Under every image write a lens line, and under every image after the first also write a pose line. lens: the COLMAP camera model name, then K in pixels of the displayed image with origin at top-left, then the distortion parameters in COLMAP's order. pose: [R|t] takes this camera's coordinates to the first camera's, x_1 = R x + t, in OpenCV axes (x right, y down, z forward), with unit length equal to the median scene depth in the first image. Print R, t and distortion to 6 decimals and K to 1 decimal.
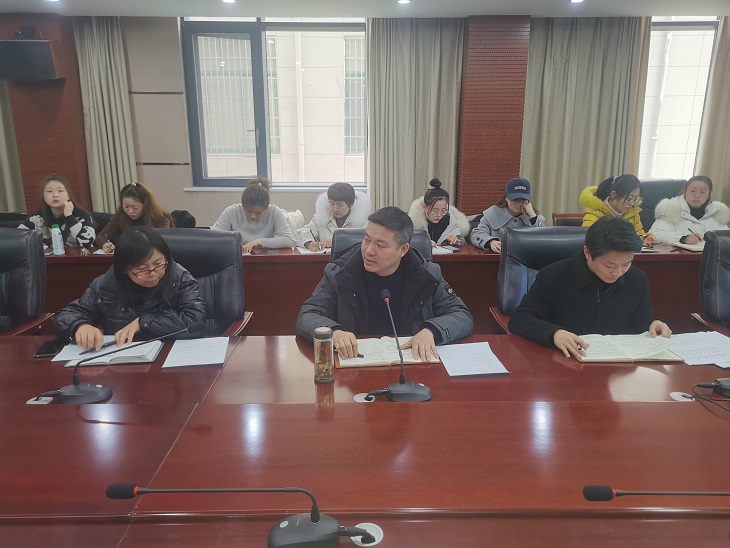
lens RADIAL K [[578.1, 0, 363.2], [0, 578.1, 274.1], [0, 0, 1]] dist [0.005513, -0.006291]
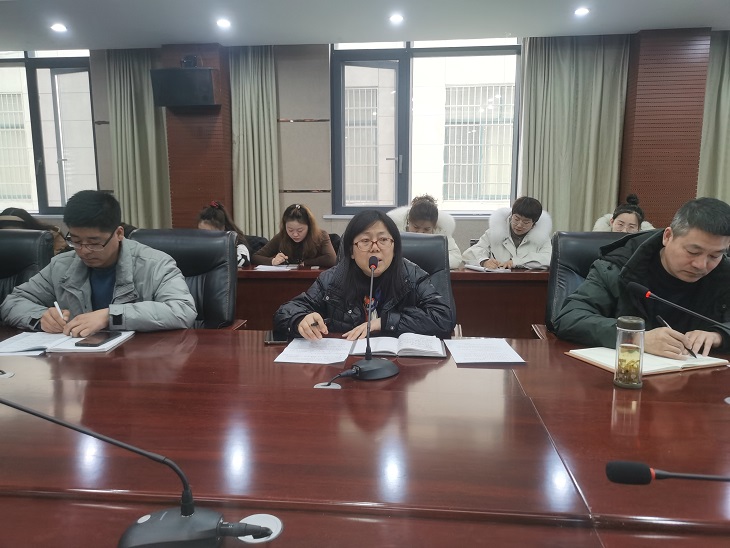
lens RADIAL K [[578.1, 0, 363.2], [0, 578.1, 274.1], [0, 0, 1]] dist [0.005513, -0.006291]
pose [[0.992164, 0.013651, -0.124191, -0.125046], [-0.025439, 0.995262, -0.093840, 0.041300], [0.122322, 0.096264, 0.987811, 0.051407]]
